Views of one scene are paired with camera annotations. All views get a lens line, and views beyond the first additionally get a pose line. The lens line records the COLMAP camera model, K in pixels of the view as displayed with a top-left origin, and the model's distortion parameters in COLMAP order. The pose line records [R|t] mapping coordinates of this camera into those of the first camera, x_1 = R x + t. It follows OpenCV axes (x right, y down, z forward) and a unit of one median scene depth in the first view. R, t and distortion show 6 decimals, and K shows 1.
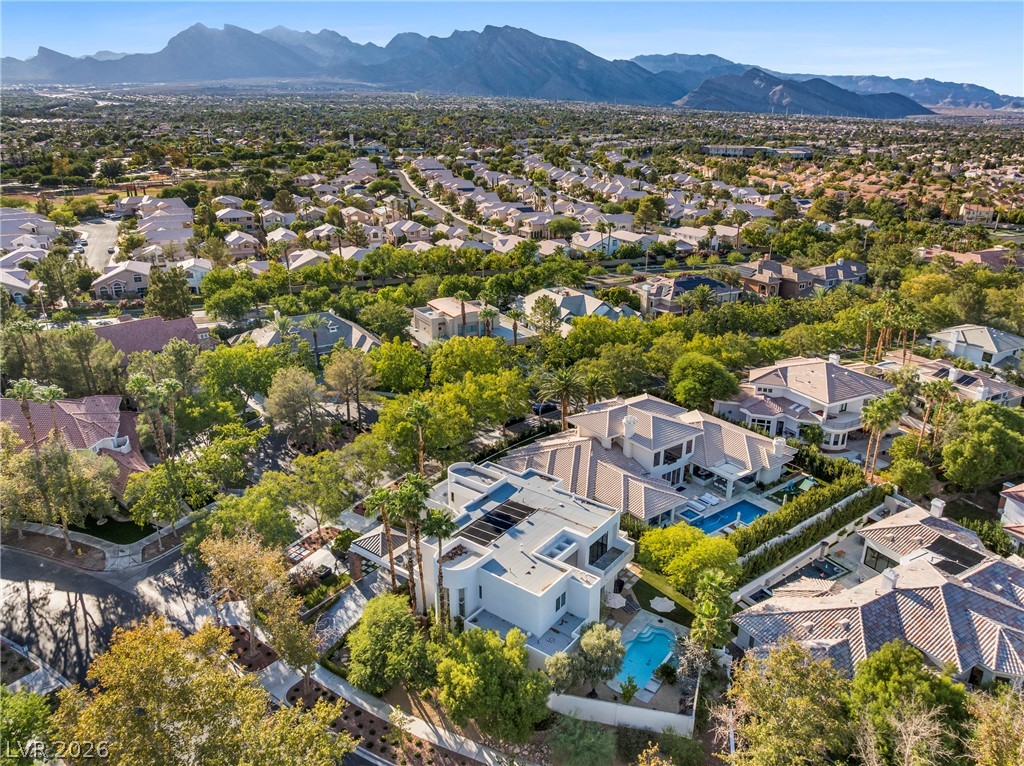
lens RADIAL K [[722.6, 0, 515.5], [0, 722.6, 380.5], [0, 0, 1]] dist [-0.049329, 0.023828]
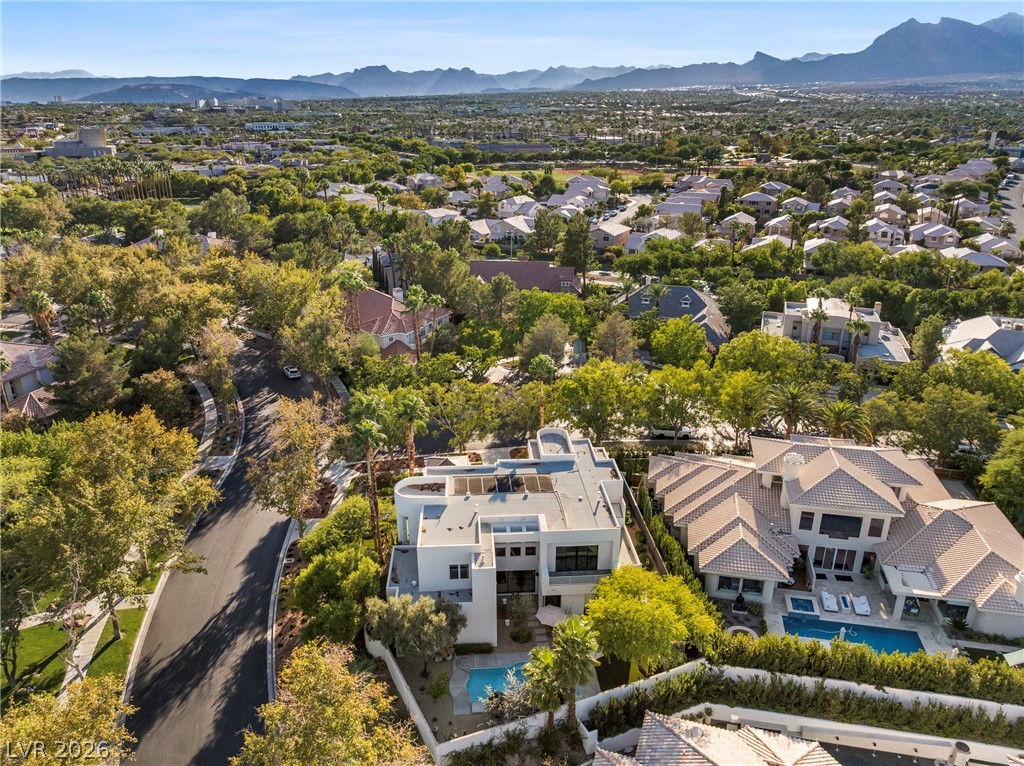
lens RADIAL K [[722.6, 0, 515.5], [0, 722.6, 380.5], [0, 0, 1]] dist [-0.049329, 0.023828]
pose [[0.657870, 0.257990, -0.707565, 0.599336], [-0.257604, 0.959913, 0.110488, -0.039422], [0.707706, 0.109585, 0.697957, 0.332960]]
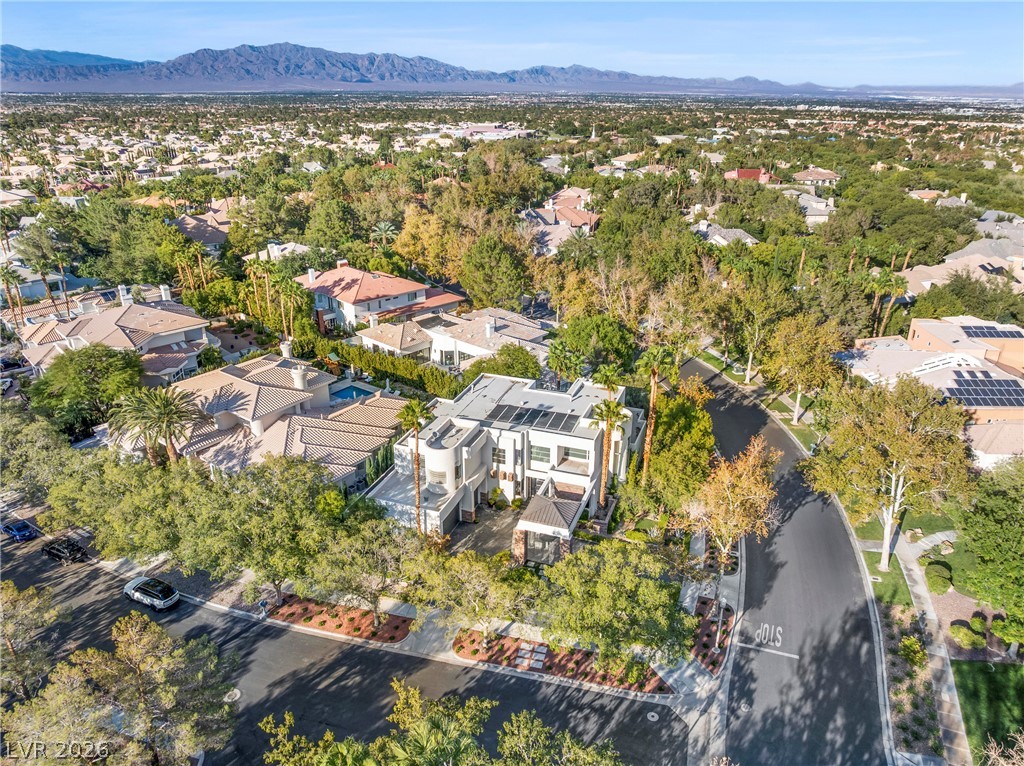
lens RADIAL K [[722.6, 0, 515.5], [0, 722.6, 380.5], [0, 0, 1]] dist [-0.049329, 0.023828]
pose [[-0.292362, -0.369086, 0.882213, -0.891430], [0.324729, 0.829391, 0.454601, -0.317637], [-0.899486, 0.419388, -0.122629, 1.100250]]
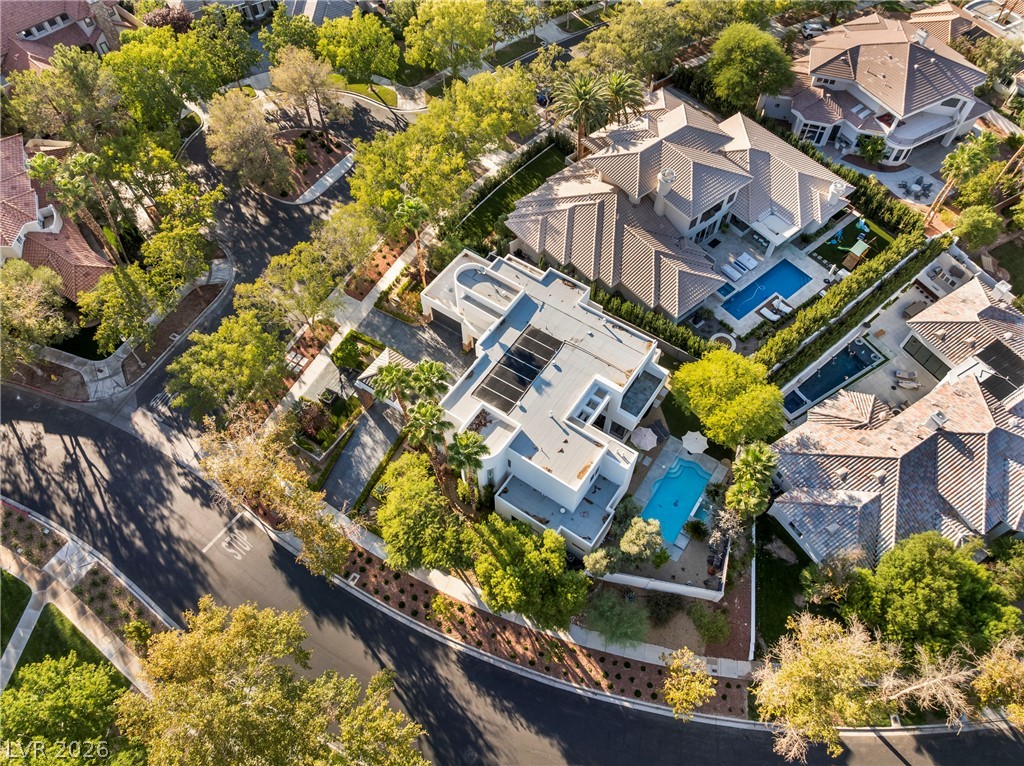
lens RADIAL K [[718.2, 0, 516.1], [0, 718.2, 383.4], [0, 0, 1]] dist [-0.034118, -0.005382]
pose [[0.998901, -0.040157, 0.024184, -0.051396], [0.017426, 0.797026, 0.603693, -0.314522], [-0.043518, -0.602608, 0.796850, 0.276083]]
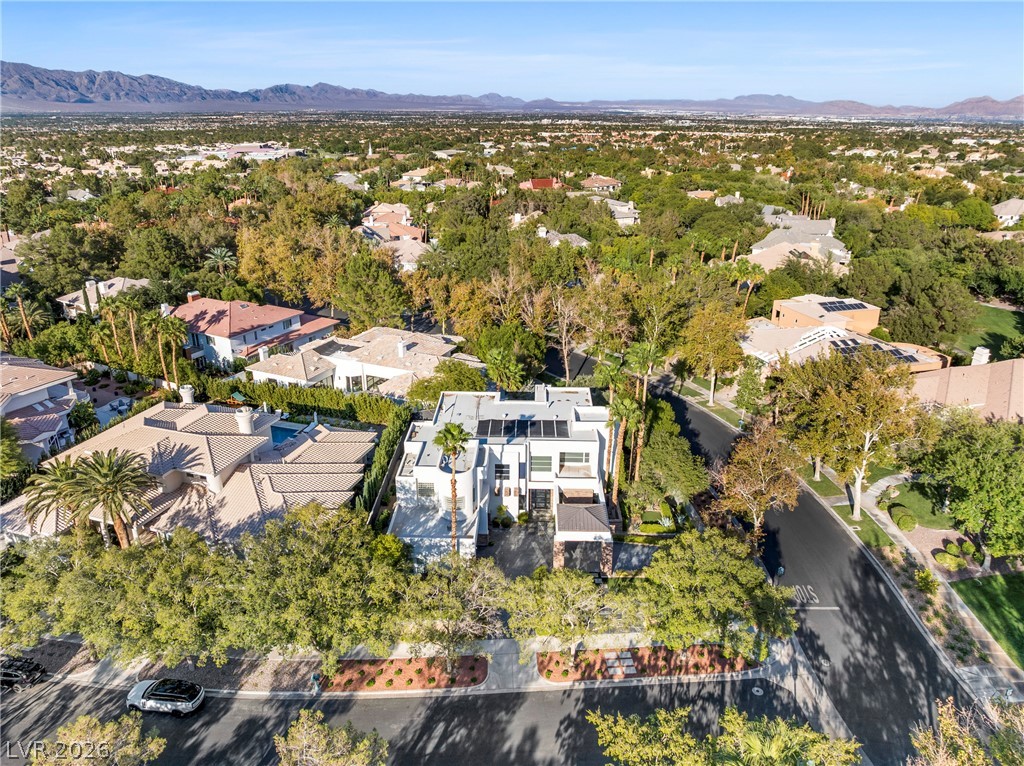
lens RADIAL K [[722.6, 0, 515.5], [0, 722.6, 380.5], [0, 0, 1]] dist [-0.049329, 0.023828]
pose [[-0.580539, -0.298407, 0.757580, -0.749701], [0.275425, 0.803606, 0.527597, -0.384637], [-0.766235, 0.514947, -0.384336, 1.330054]]
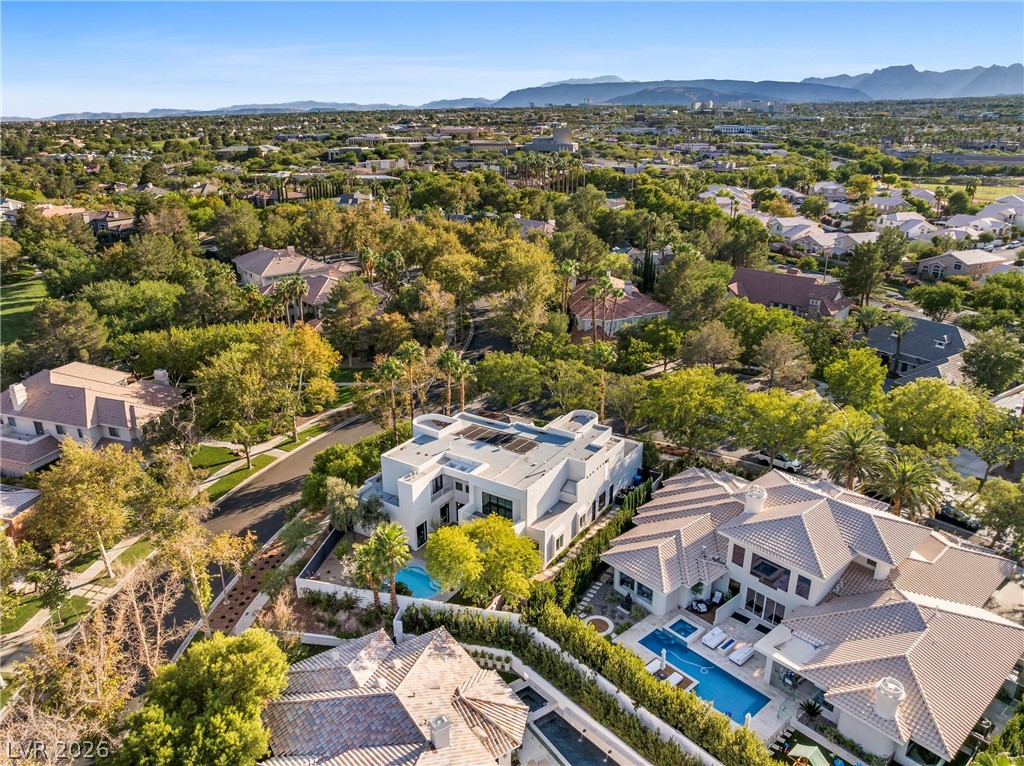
lens RADIAL K [[722.6, 0, 515.5], [0, 722.6, 380.5], [0, 0, 1]] dist [-0.049329, 0.023828]
pose [[0.077918, 0.338424, -0.937762, 0.957499], [-0.340457, 0.893108, 0.294020, -0.211072], [0.937026, 0.296358, 0.184808, 0.778480]]
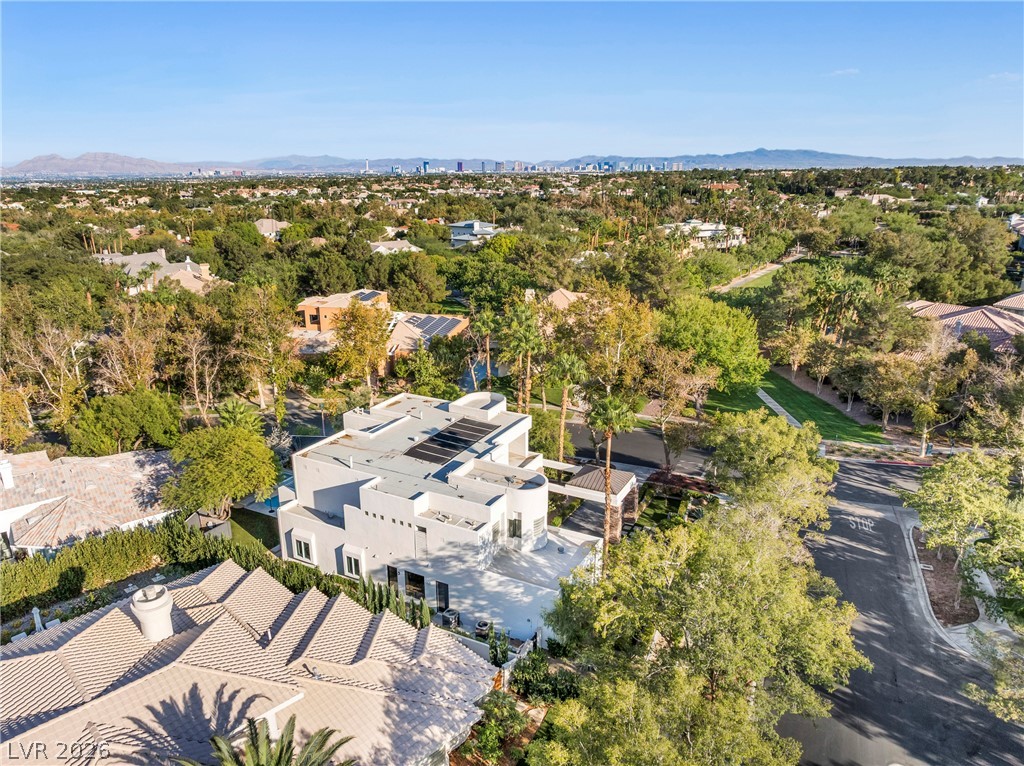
lens RADIAL K [[722.6, 0, 515.5], [0, 722.6, 380.5], [0, 0, 1]] dist [-0.049329, 0.023828]
pose [[-0.987634, 0.045146, -0.150138, 0.025607], [-0.054571, 0.798762, 0.599167, -0.346802], [0.146975, 0.599951, -0.786421, 1.581724]]
